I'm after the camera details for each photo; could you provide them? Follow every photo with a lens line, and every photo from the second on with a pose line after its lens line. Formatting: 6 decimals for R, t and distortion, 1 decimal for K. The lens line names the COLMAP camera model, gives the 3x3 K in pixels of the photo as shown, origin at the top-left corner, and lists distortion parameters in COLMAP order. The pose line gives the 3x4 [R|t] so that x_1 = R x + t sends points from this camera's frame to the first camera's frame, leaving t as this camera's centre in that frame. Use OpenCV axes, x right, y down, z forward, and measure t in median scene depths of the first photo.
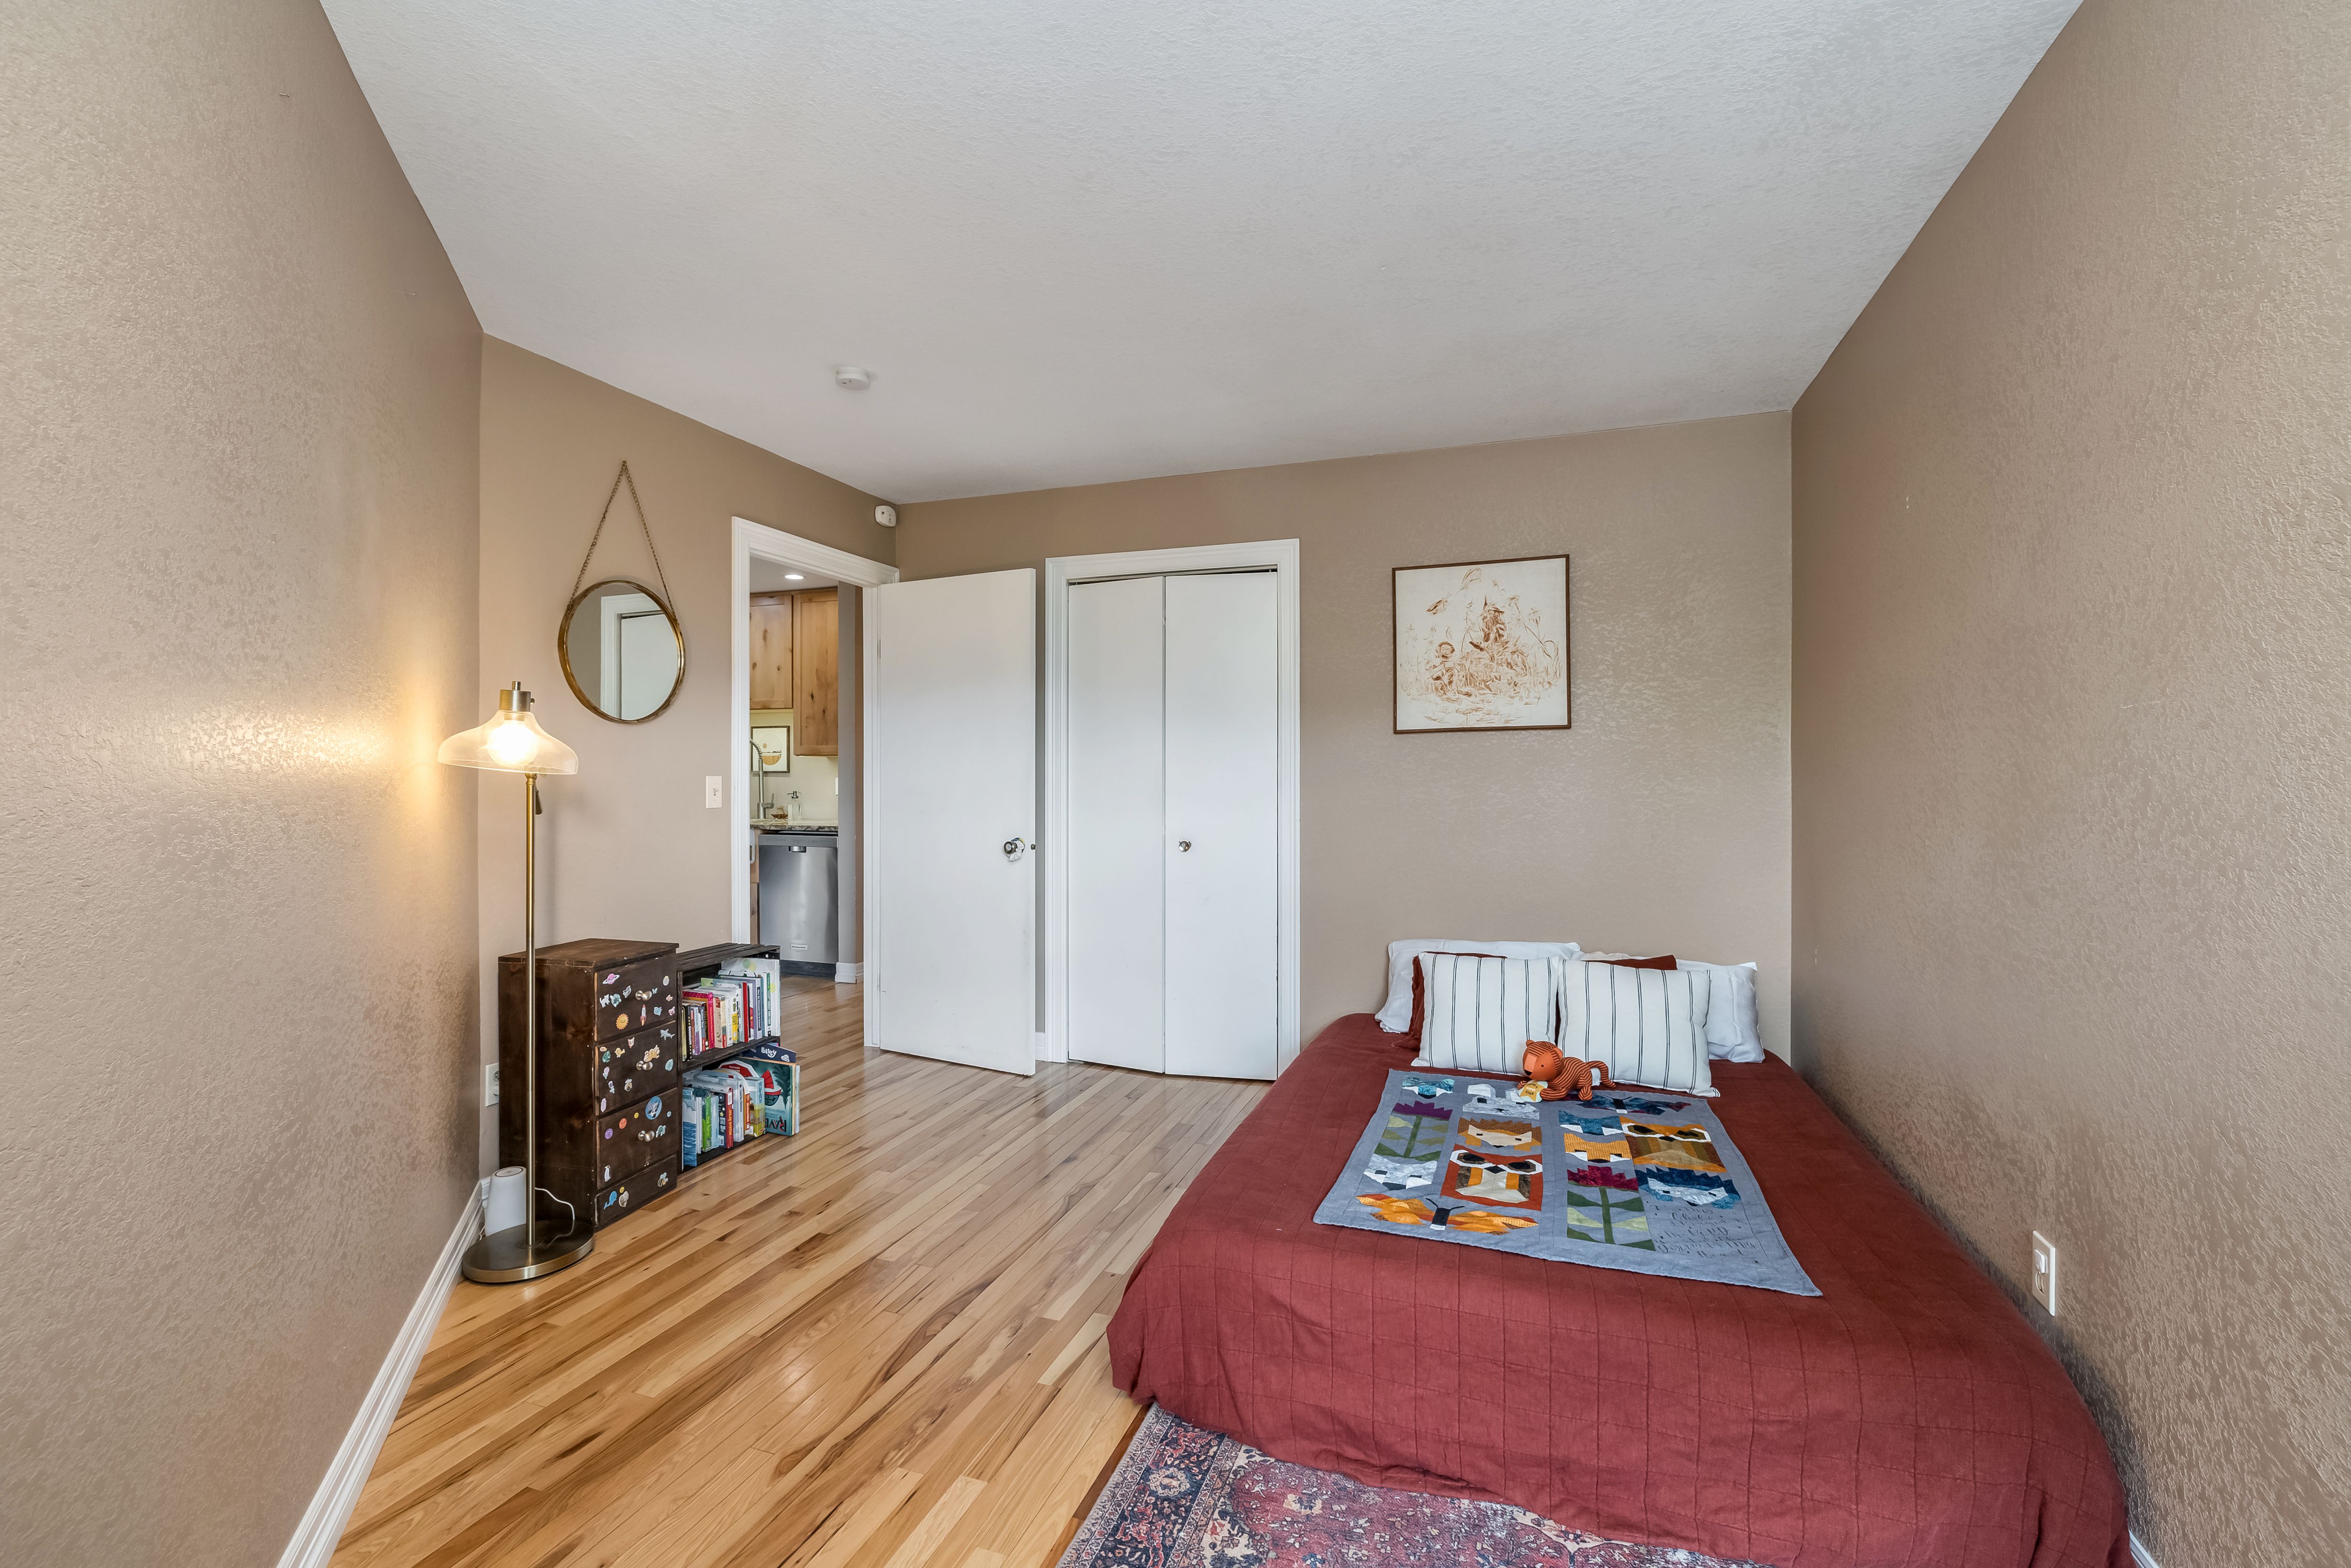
lens RADIAL K [[1004.5, 0, 1166.9], [0, 1004.5, 790.8], [0, 0, 1]] dist [-0.001145, 0.000188]
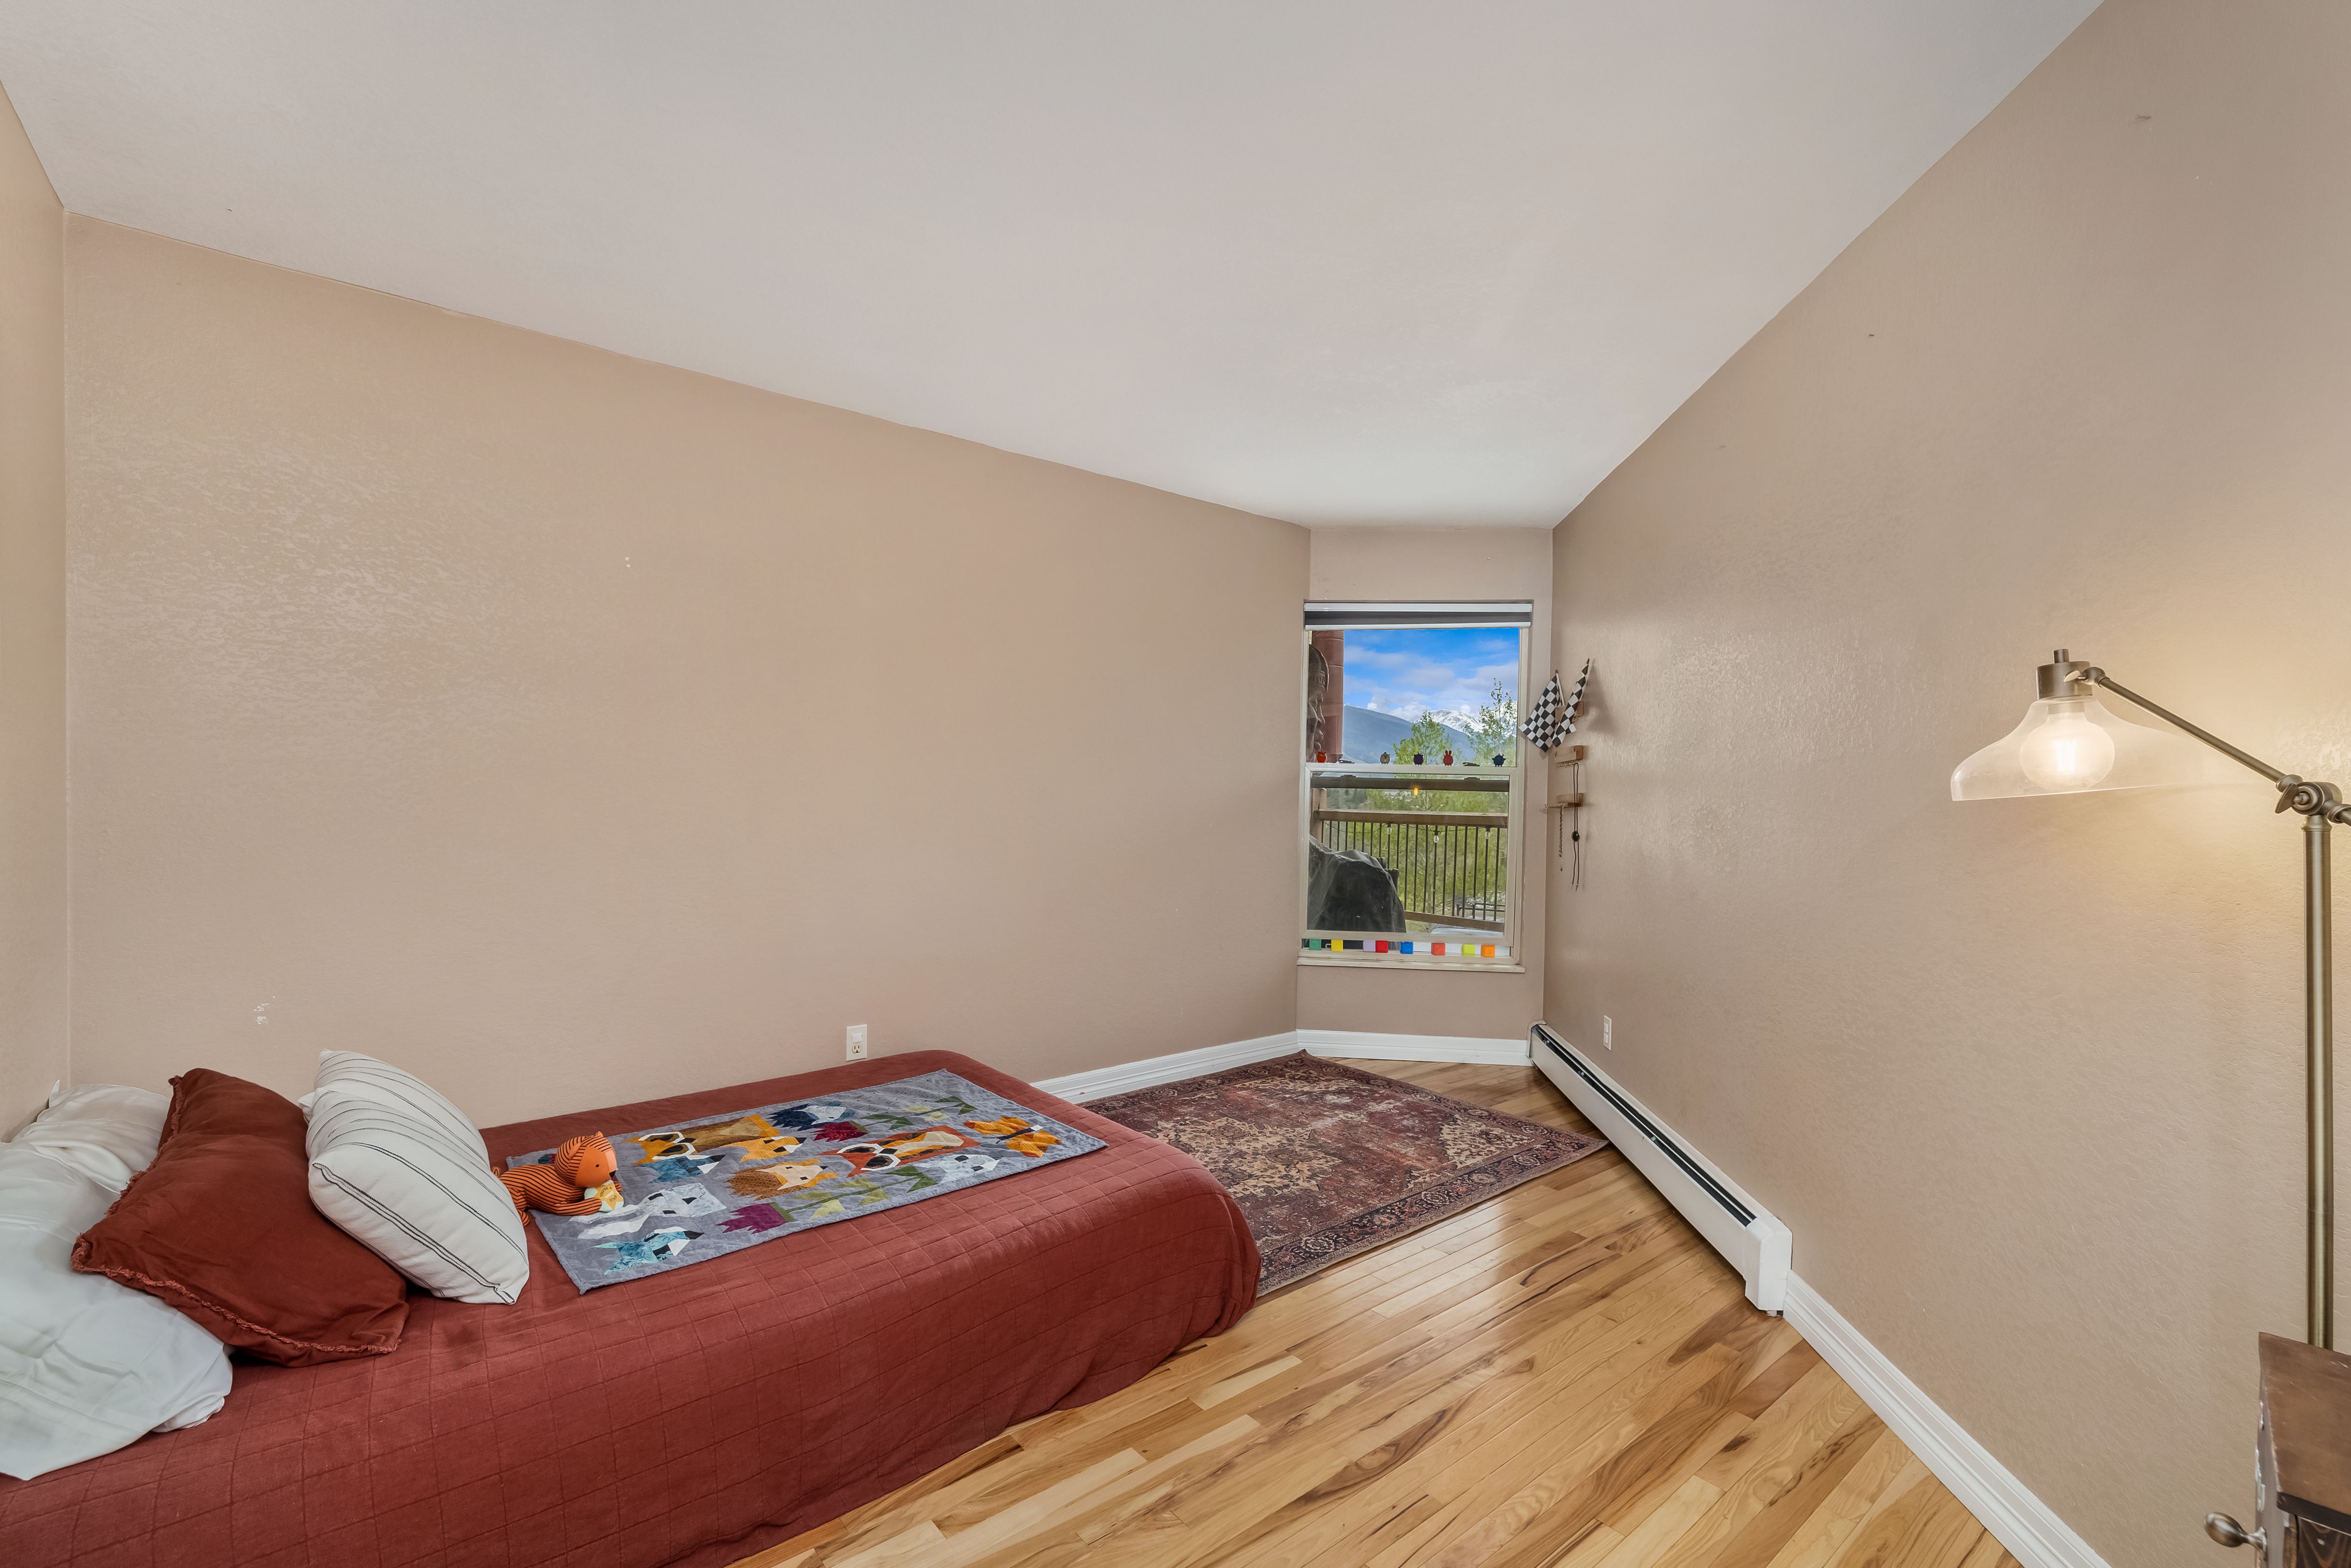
lens RADIAL K [[1004.5, 0, 1166.9], [0, 1004.5, 790.8], [0, 0, 1]] dist [-0.001145, 0.000188]
pose [[-0.850716, -0.012069, 0.525488, -0.501903], [-0.003564, 0.999846, 0.017195, -0.035886], [-0.525614, 0.012755, -0.850627, 1.766819]]
